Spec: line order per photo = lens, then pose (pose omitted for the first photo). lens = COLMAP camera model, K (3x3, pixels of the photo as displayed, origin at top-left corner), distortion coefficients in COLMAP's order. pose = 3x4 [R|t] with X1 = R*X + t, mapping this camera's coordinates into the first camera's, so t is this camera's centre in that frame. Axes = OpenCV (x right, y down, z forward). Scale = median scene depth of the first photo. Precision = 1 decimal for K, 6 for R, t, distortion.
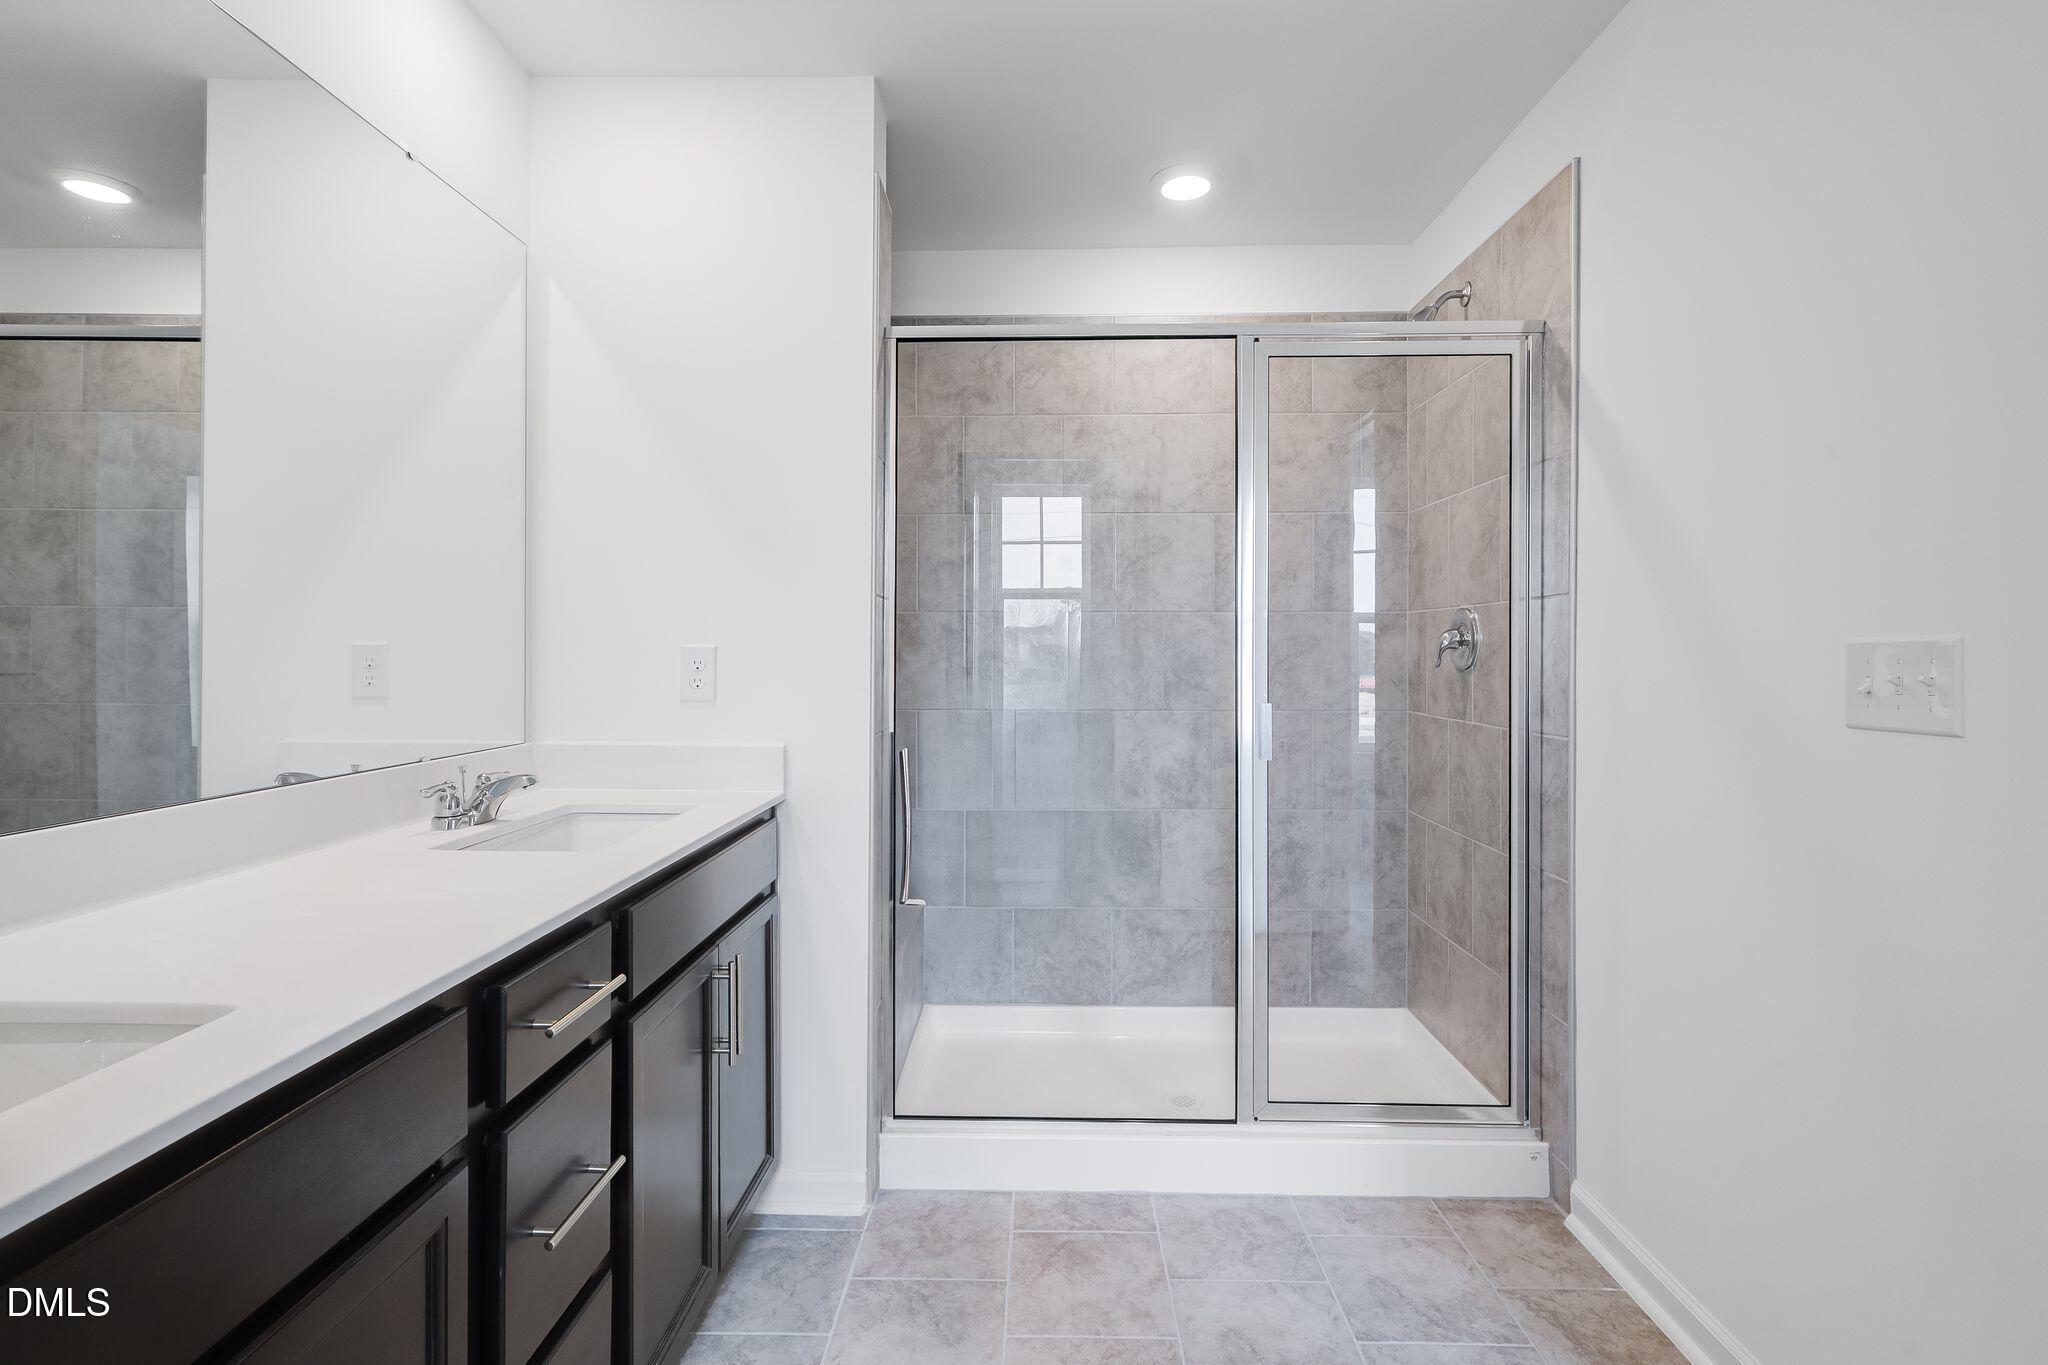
lens RADIAL K [[938.3, 0, 1027.0], [0, 938.3, 672.8], [0, 0, 1]] dist [0.004766, -0.001884]
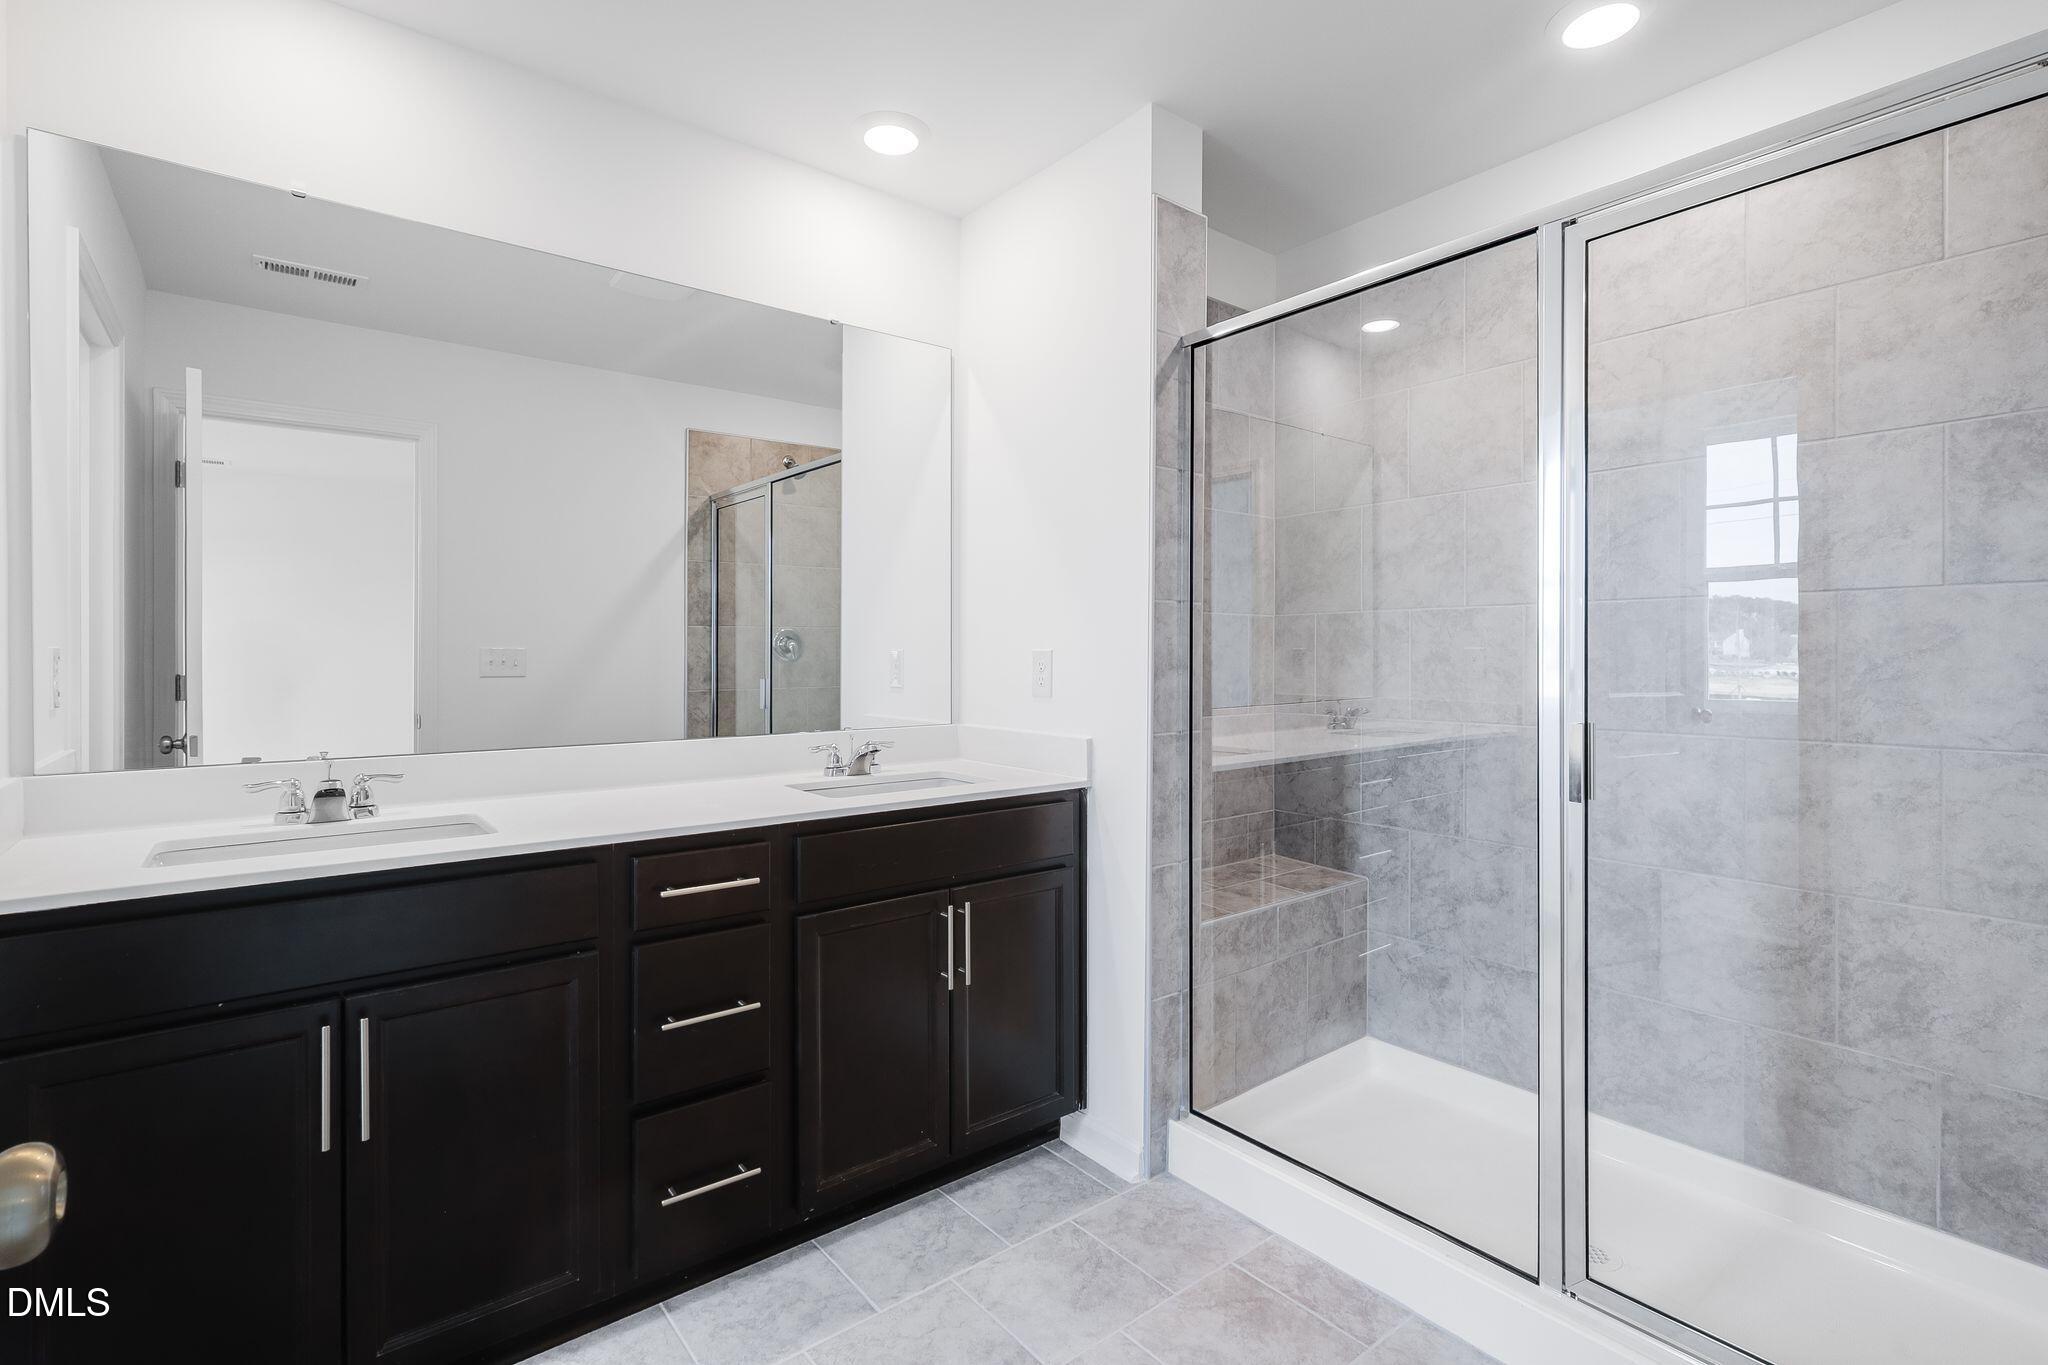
lens RADIAL K [[938.3, 0, 1017.4], [0, 938.3, 674.4], [0, 0, 1]] dist [0.004766, -0.001884]
pose [[0.649393, 0.014739, -0.760310, 0.517906], [-0.011565, 0.999888, 0.009505, -0.008712], [0.760365, 0.002621, 0.649491, 0.197114]]
